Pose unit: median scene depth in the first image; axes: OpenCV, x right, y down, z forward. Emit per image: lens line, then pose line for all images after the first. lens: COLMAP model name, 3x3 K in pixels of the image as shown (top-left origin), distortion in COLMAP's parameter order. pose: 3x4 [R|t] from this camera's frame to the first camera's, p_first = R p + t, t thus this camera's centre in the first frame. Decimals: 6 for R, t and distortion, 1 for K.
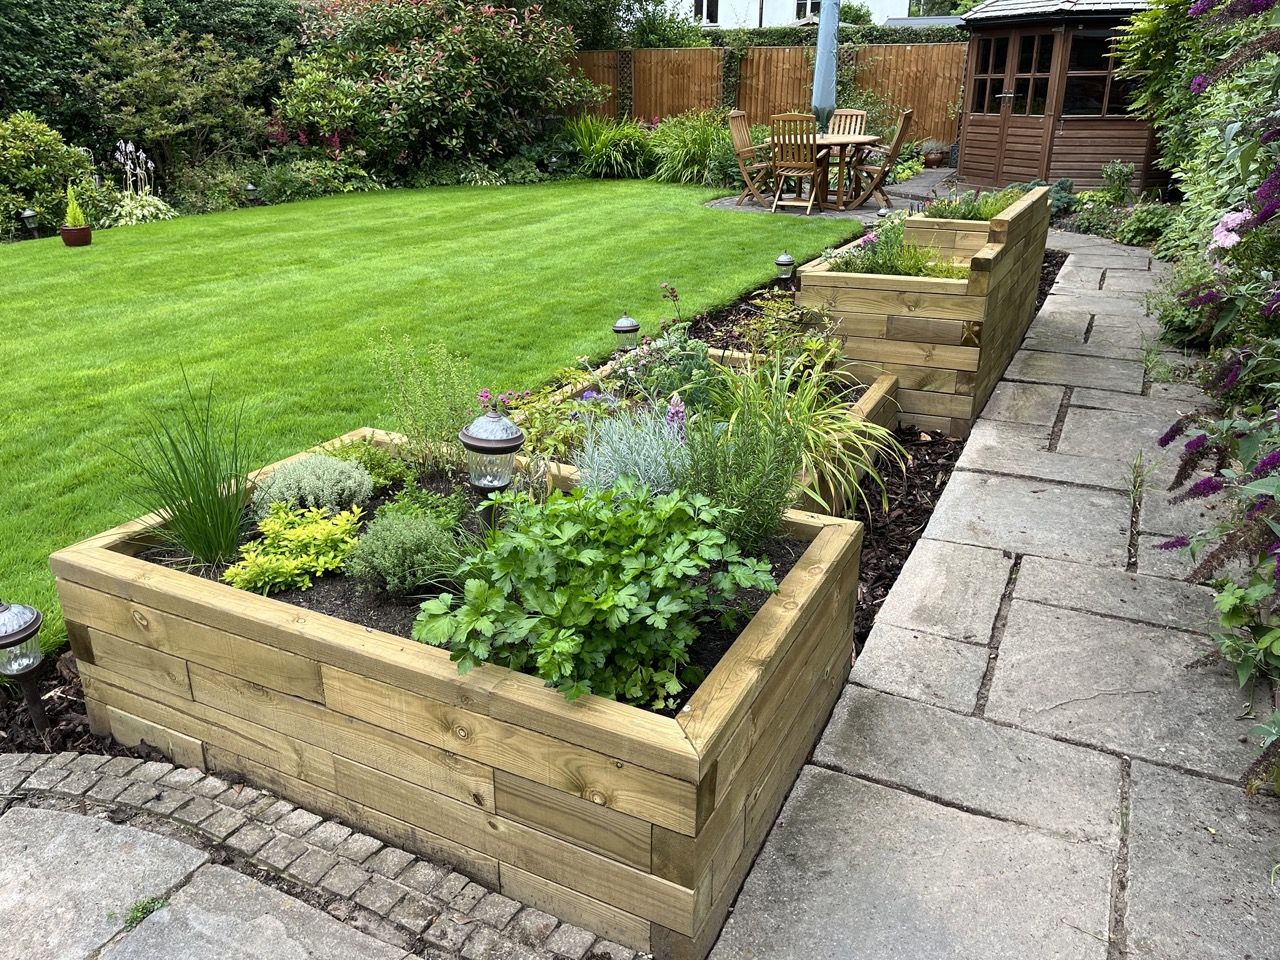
lens RADIAL K [[962.2, 0, 636.2], [0, 962.2, 477.0], [0, 0, 1]] dist [0.074345, -0.097474]
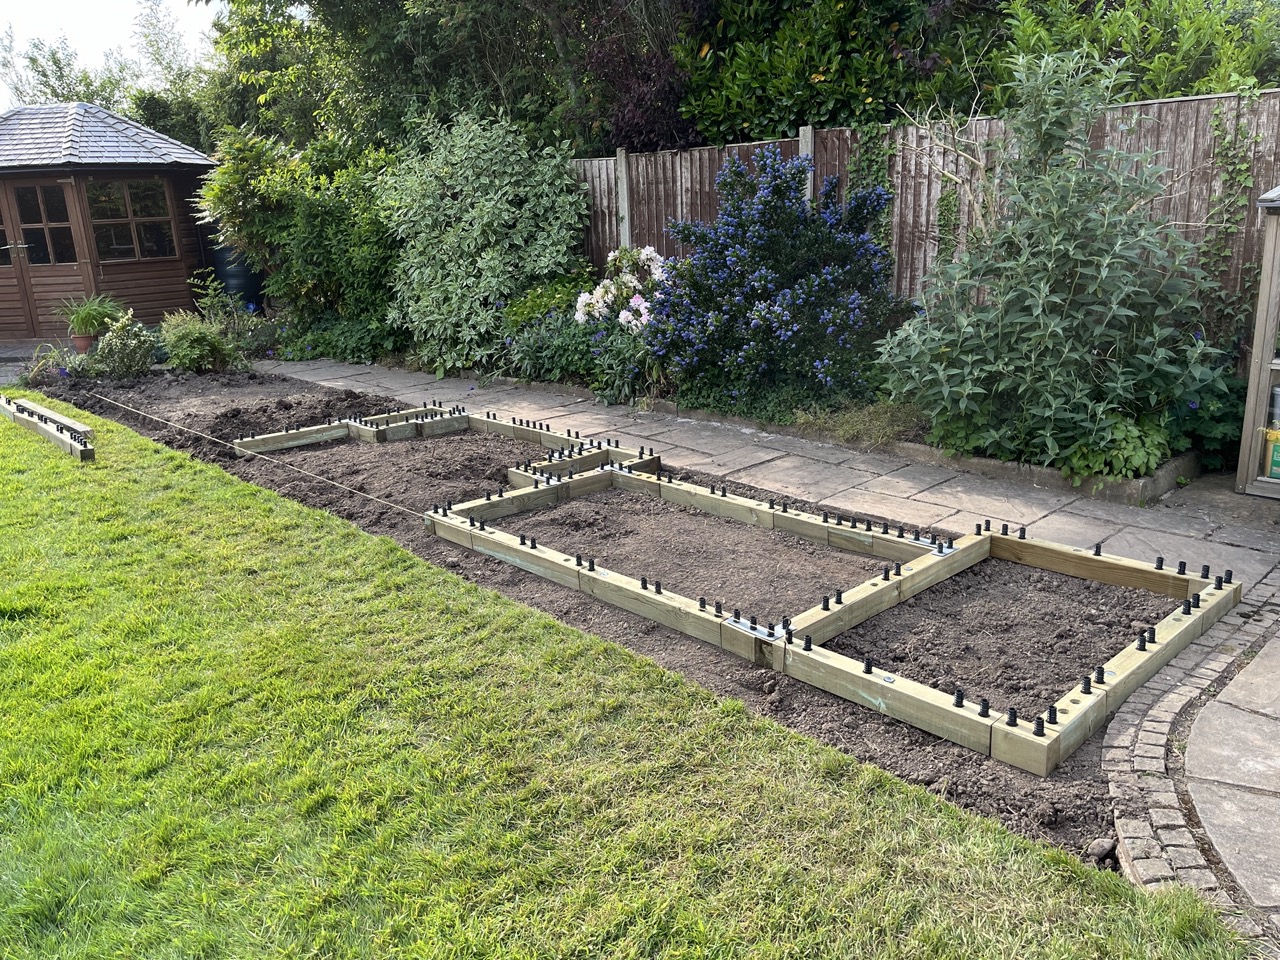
lens RADIAL K [[964.8, 0, 632.1], [0, 964.8, 475.9], [0, 0, 1]] dist [0.066139, -0.089506]
pose [[0.342246, -0.263525, 0.901899, -0.344486], [0.381117, 0.916294, 0.123108, -0.080626], [-0.858847, 0.301596, 0.414031, 0.172194]]
